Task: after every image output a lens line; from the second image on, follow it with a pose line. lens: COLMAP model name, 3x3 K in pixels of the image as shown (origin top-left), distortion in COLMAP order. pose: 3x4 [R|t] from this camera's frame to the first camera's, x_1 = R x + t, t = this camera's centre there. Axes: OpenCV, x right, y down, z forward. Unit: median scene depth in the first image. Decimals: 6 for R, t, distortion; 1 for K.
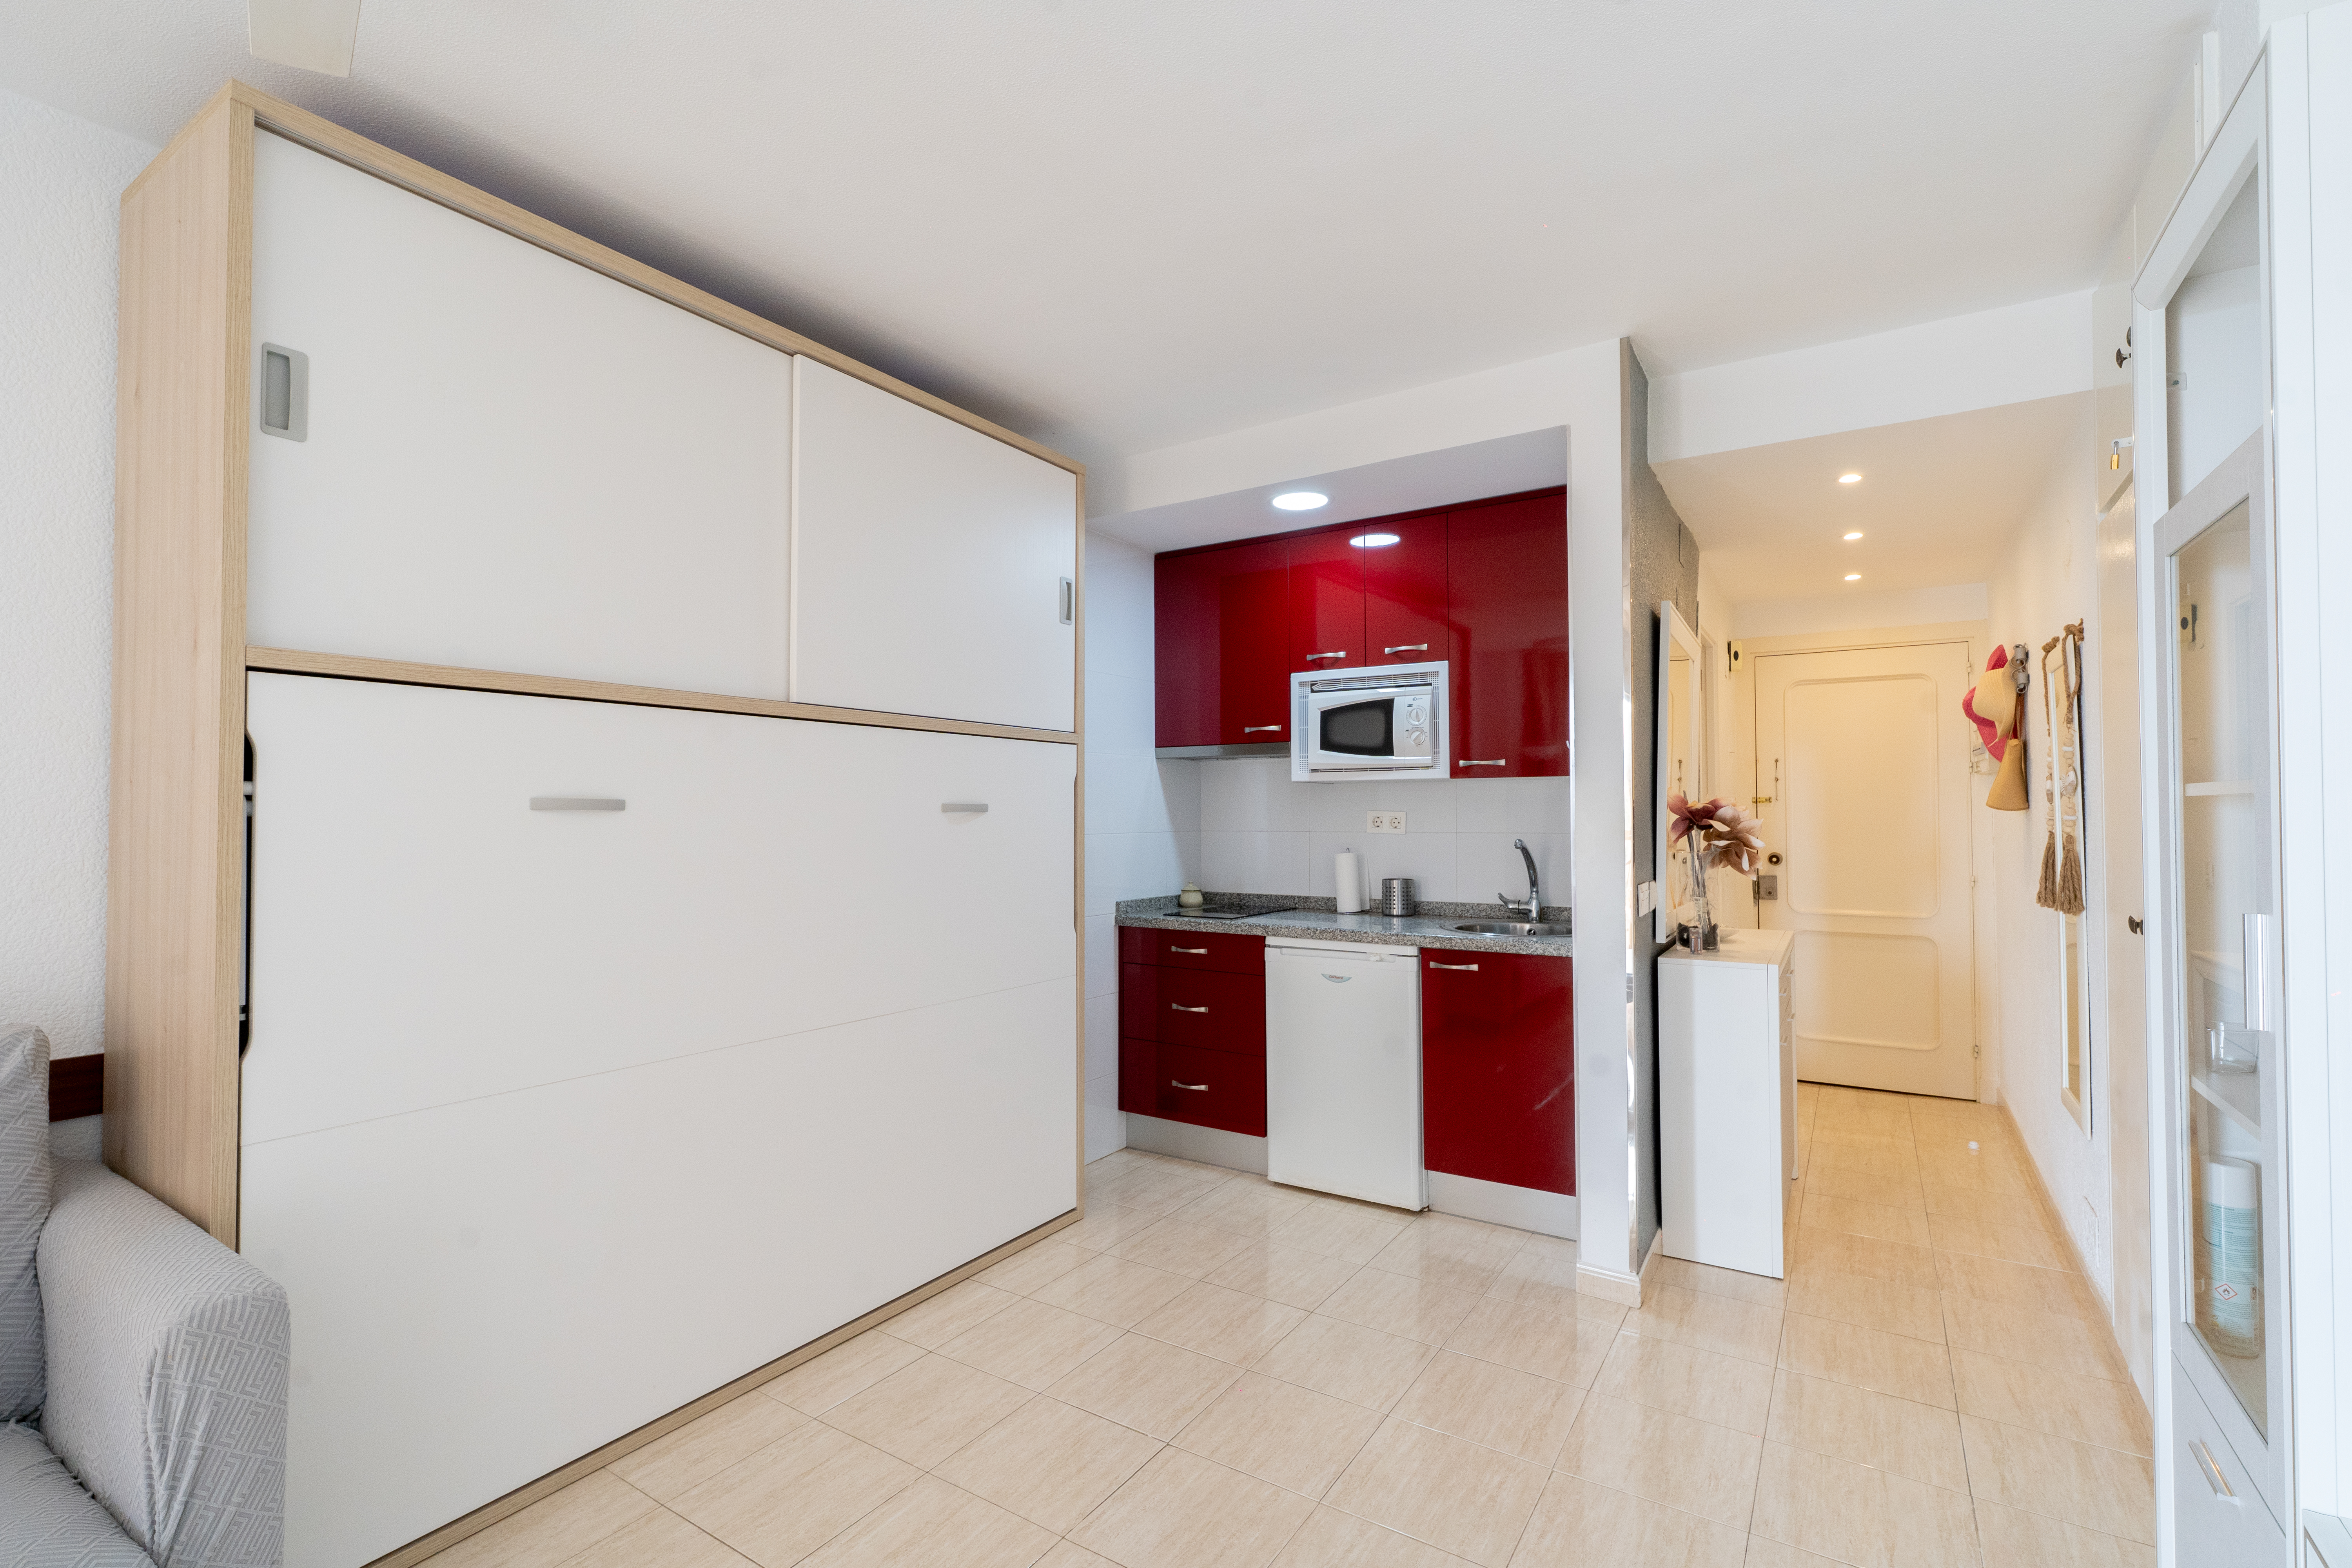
lens RADIAL K [[1057.0, 0, 1163.6], [0, 1057.0, 798.3], [0, 0, 1]] dist [0.000285, -0.000507]
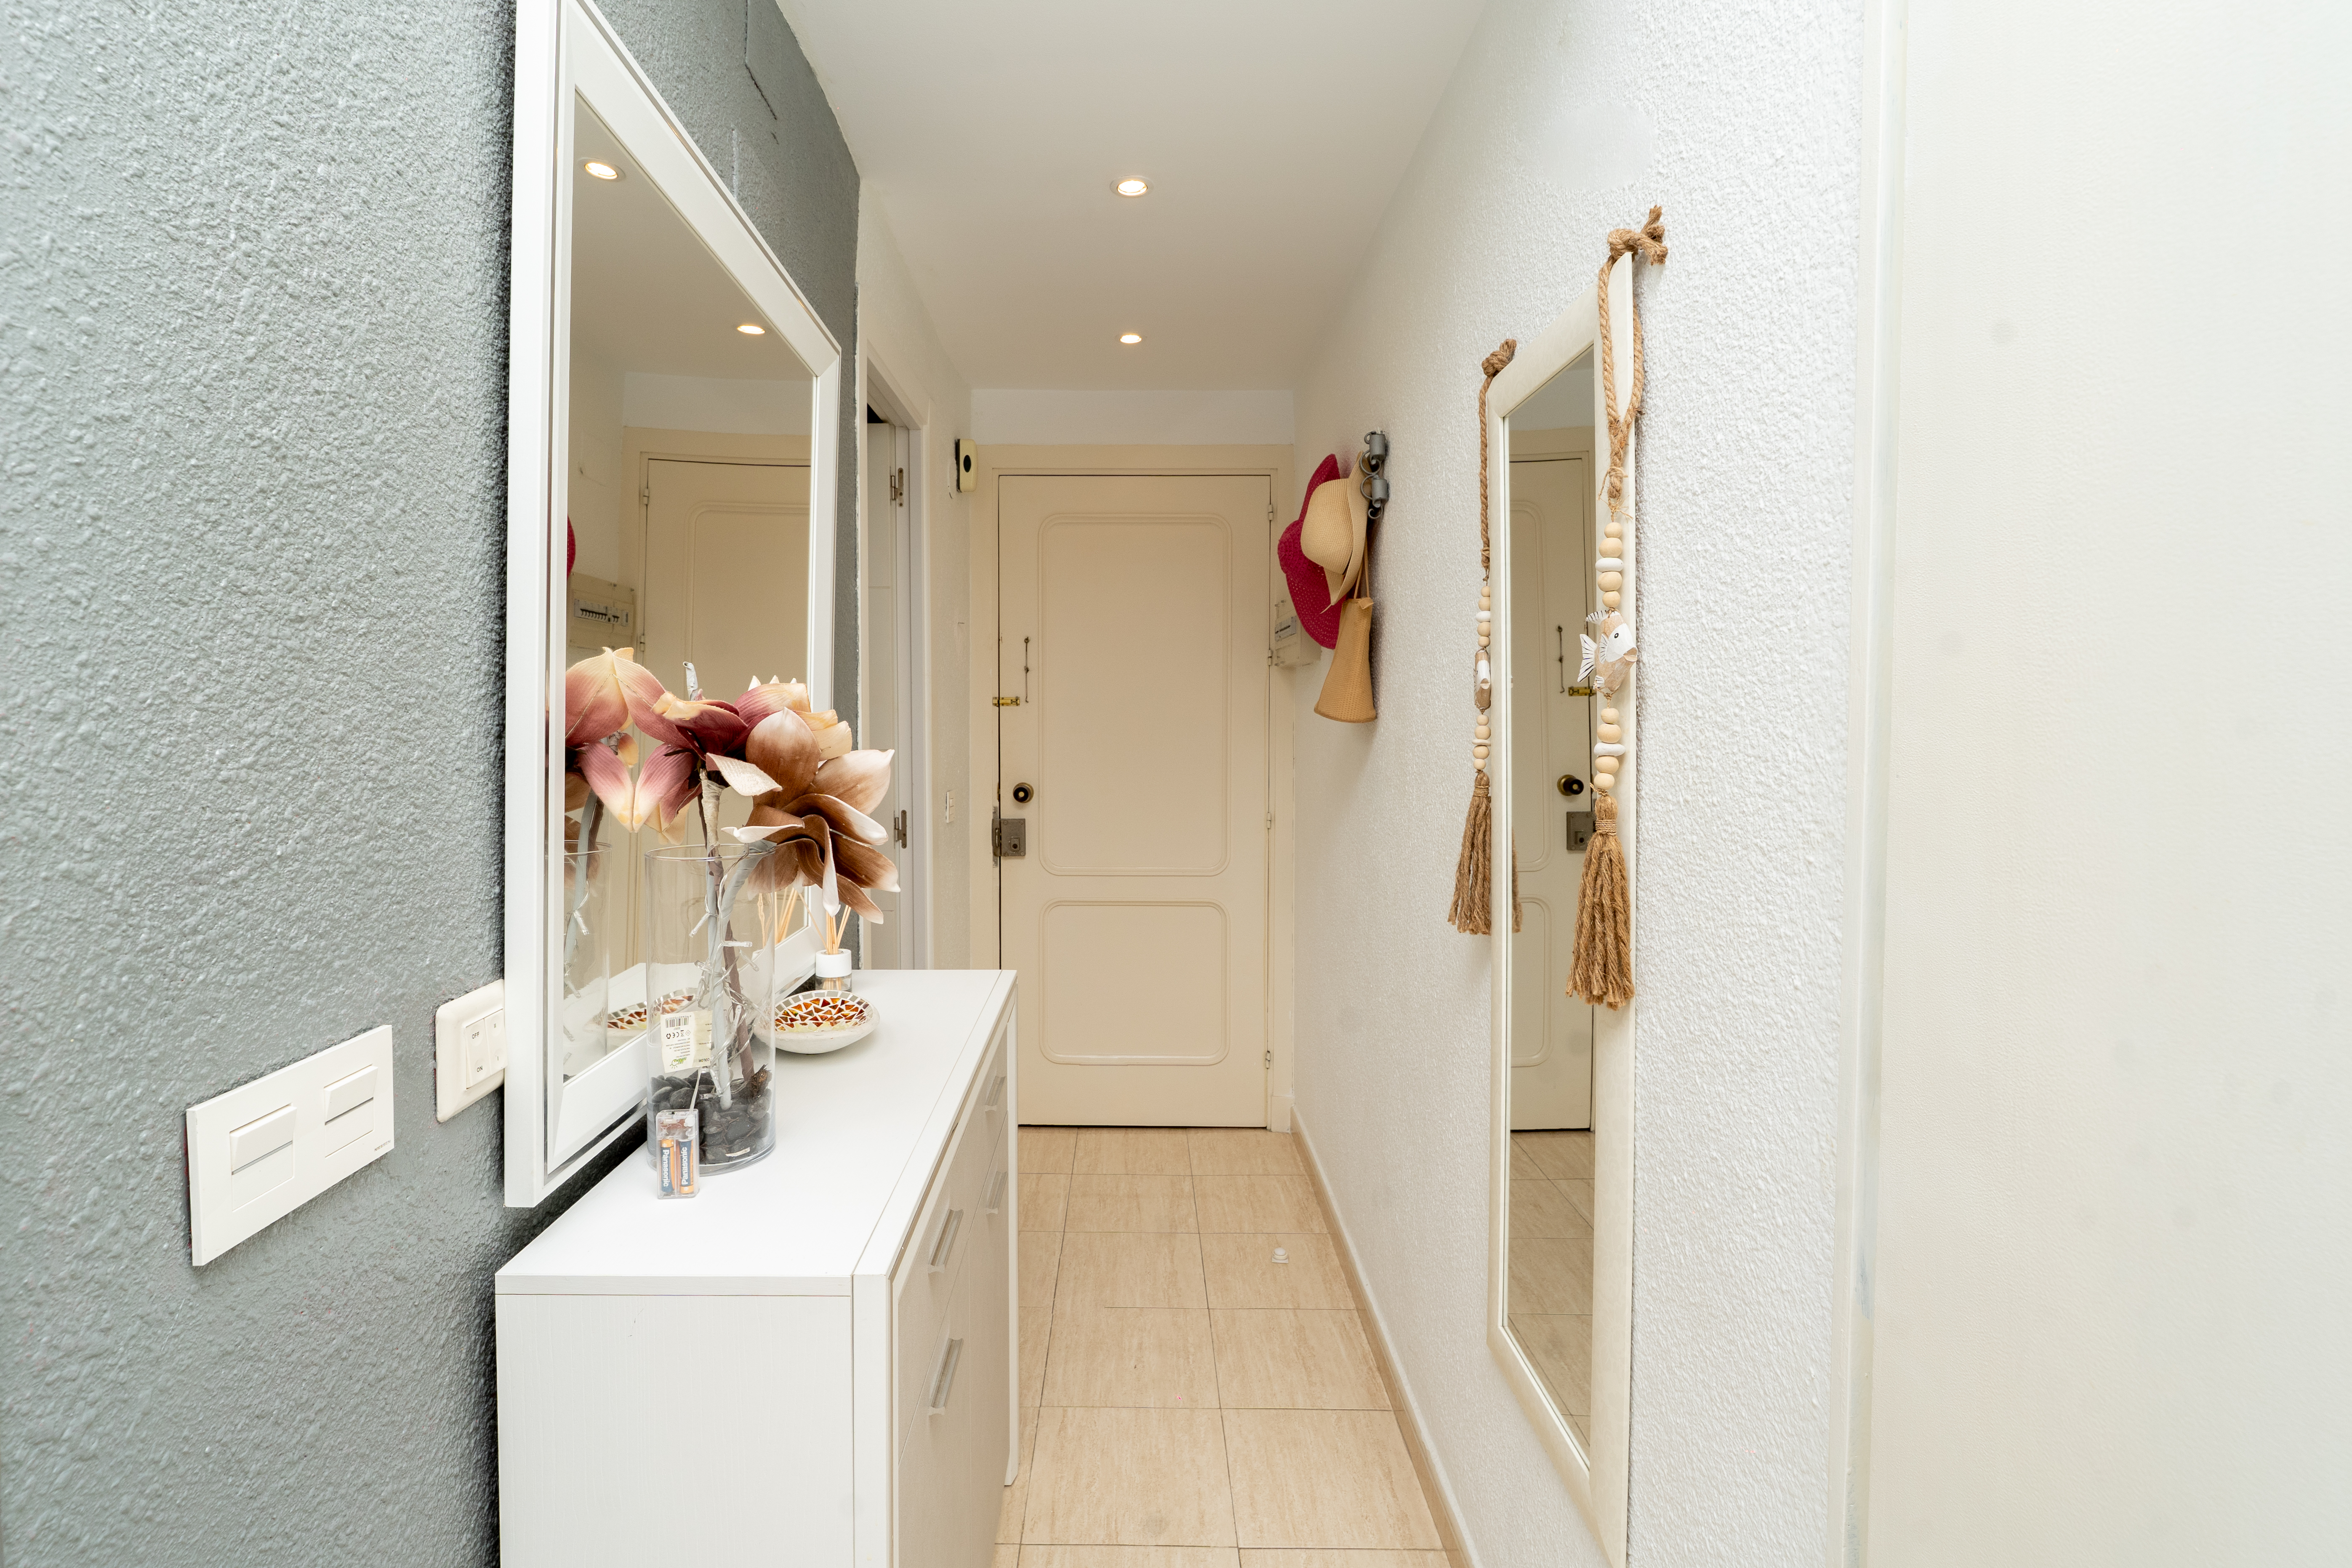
lens RADIAL K [[1073.7, 0, 1171.9], [0, 1073.7, 744.3], [0, 0, 1]] dist [0.000851, 0.000067]
pose [[0.815729, -0.007762, 0.578383, 0.384188], [-0.016467, 0.999193, 0.036633, 0.003486], [-0.578200, -0.039406, 0.814943, 0.583702]]
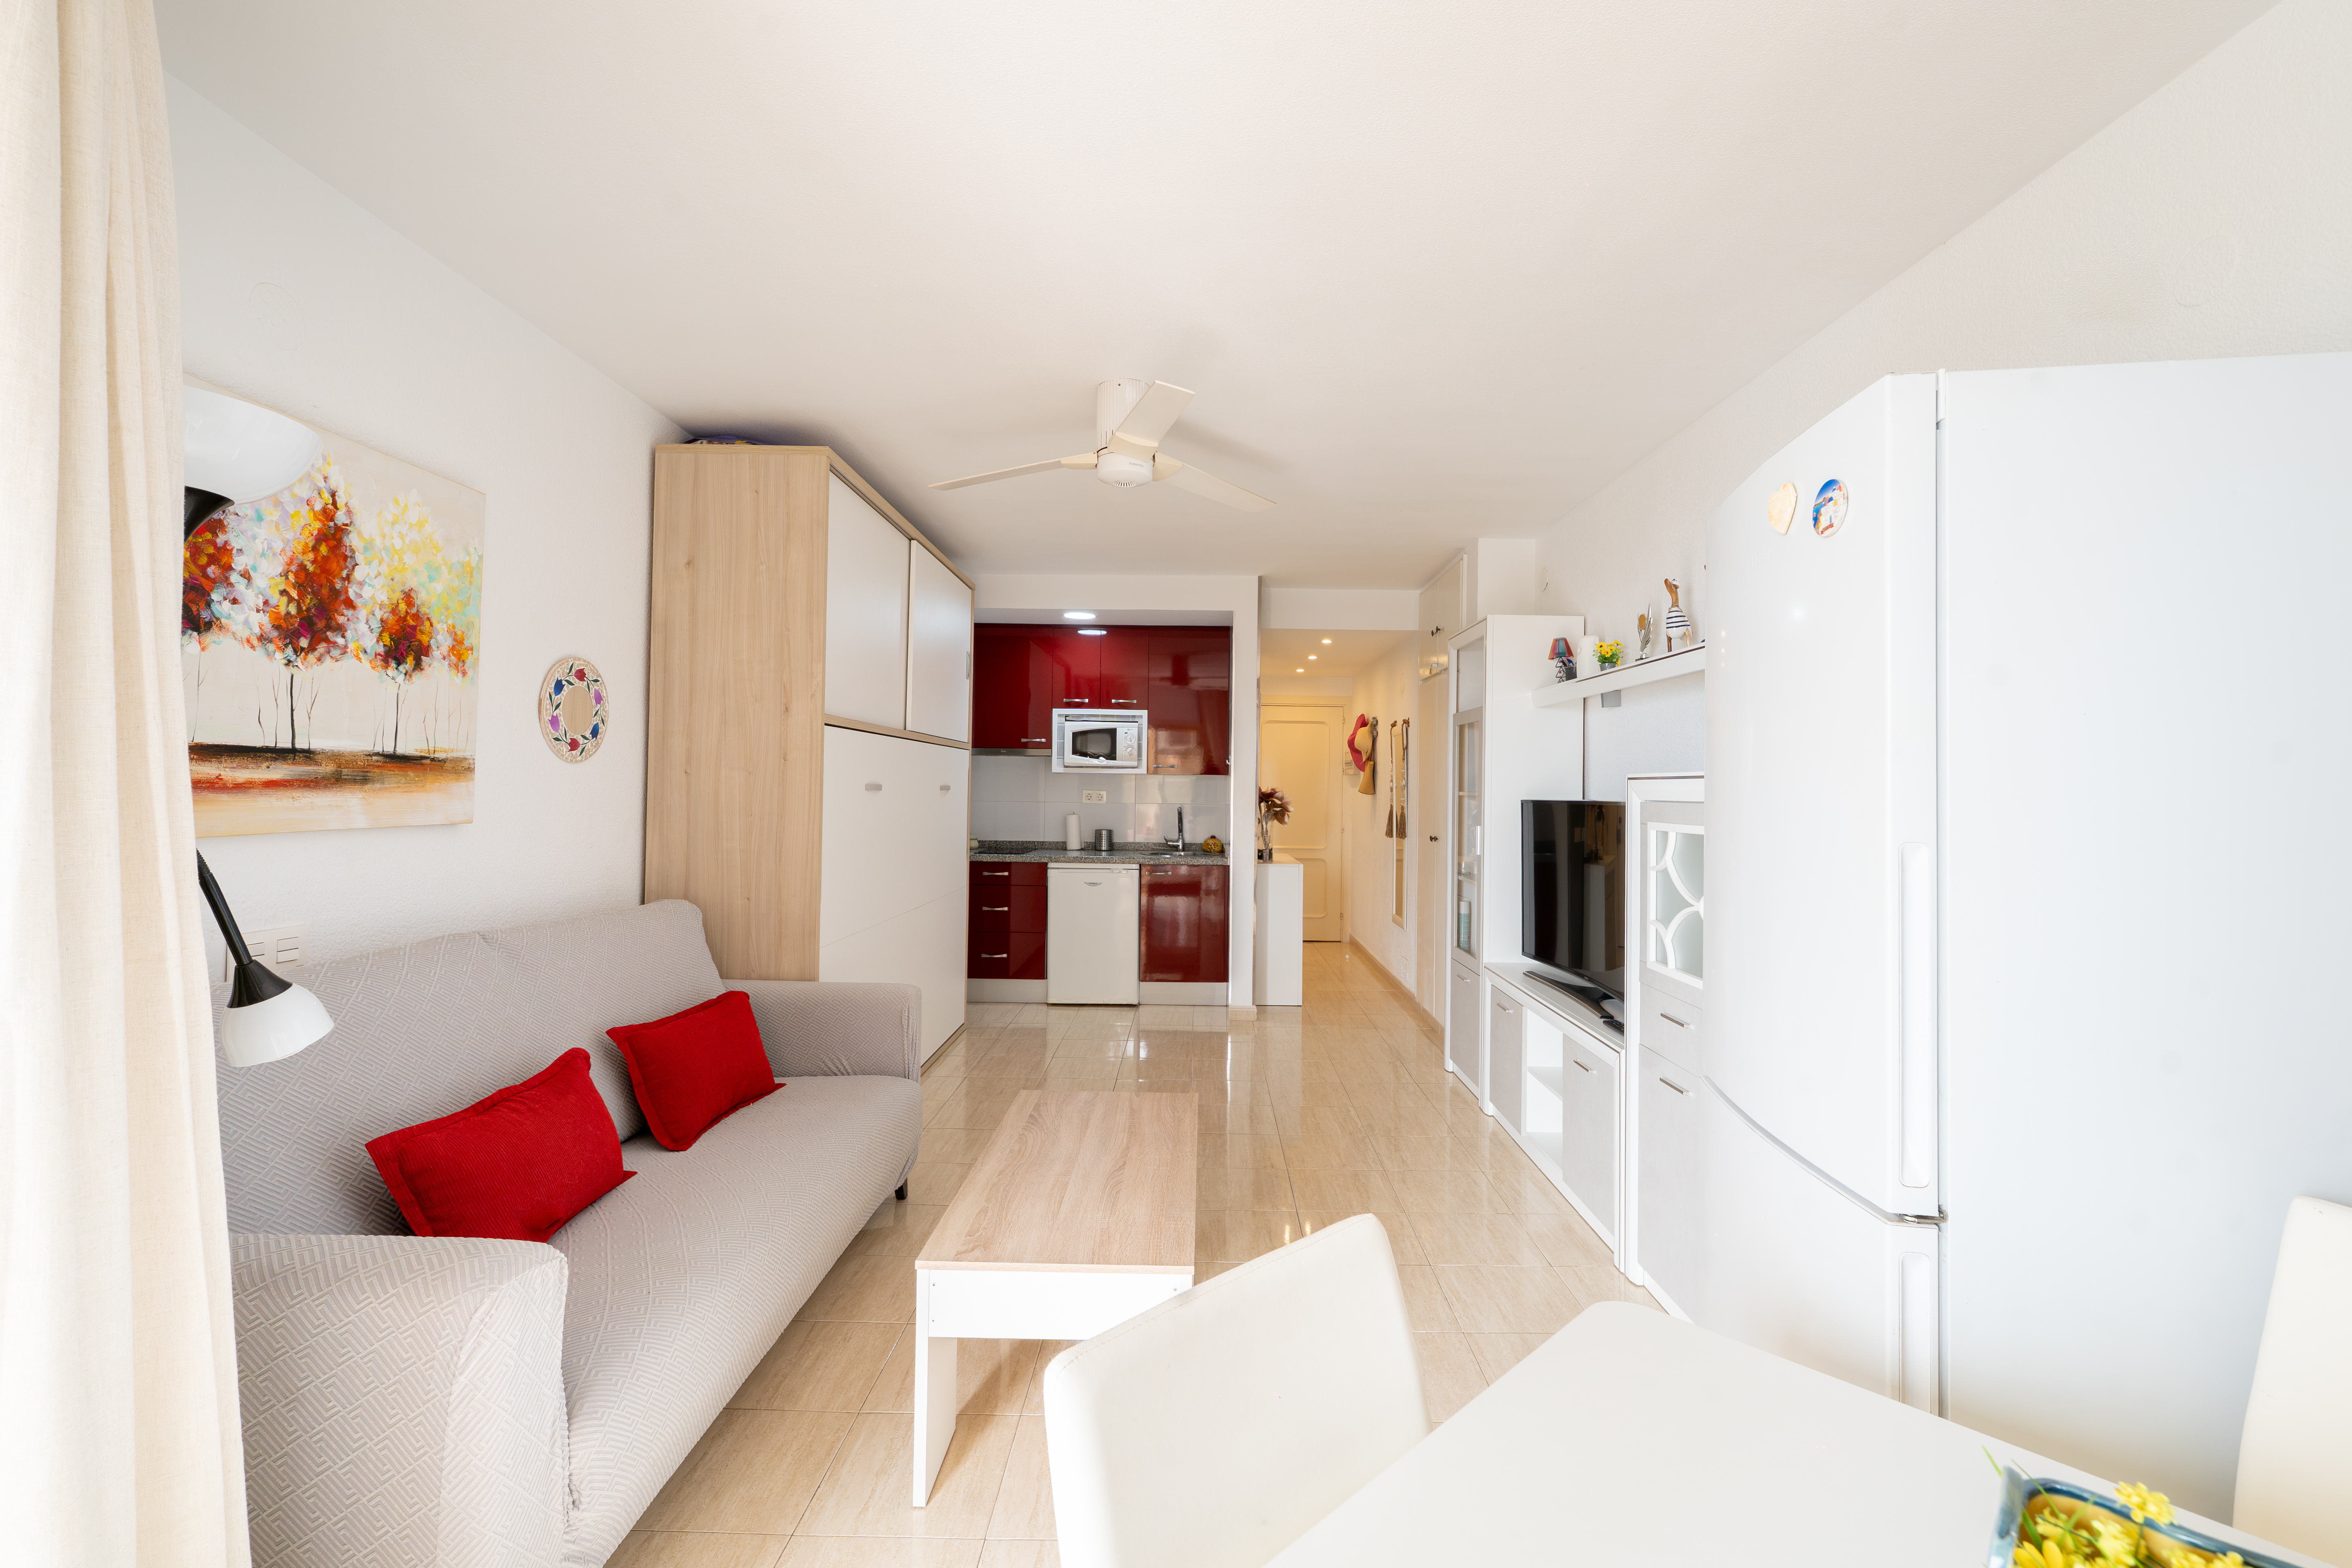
lens RADIAL K [[979.3, 0, 1185.5], [0, 979.3, 780.0], [0, 0, 1]] dist [-0.001123, -0.000383]
pose [[0.840516, 0.018830, 0.541459, -0.584157], [-0.024346, 0.999699, 0.003027, -0.014503], [-0.541239, -0.015726, 0.840722, -0.464692]]
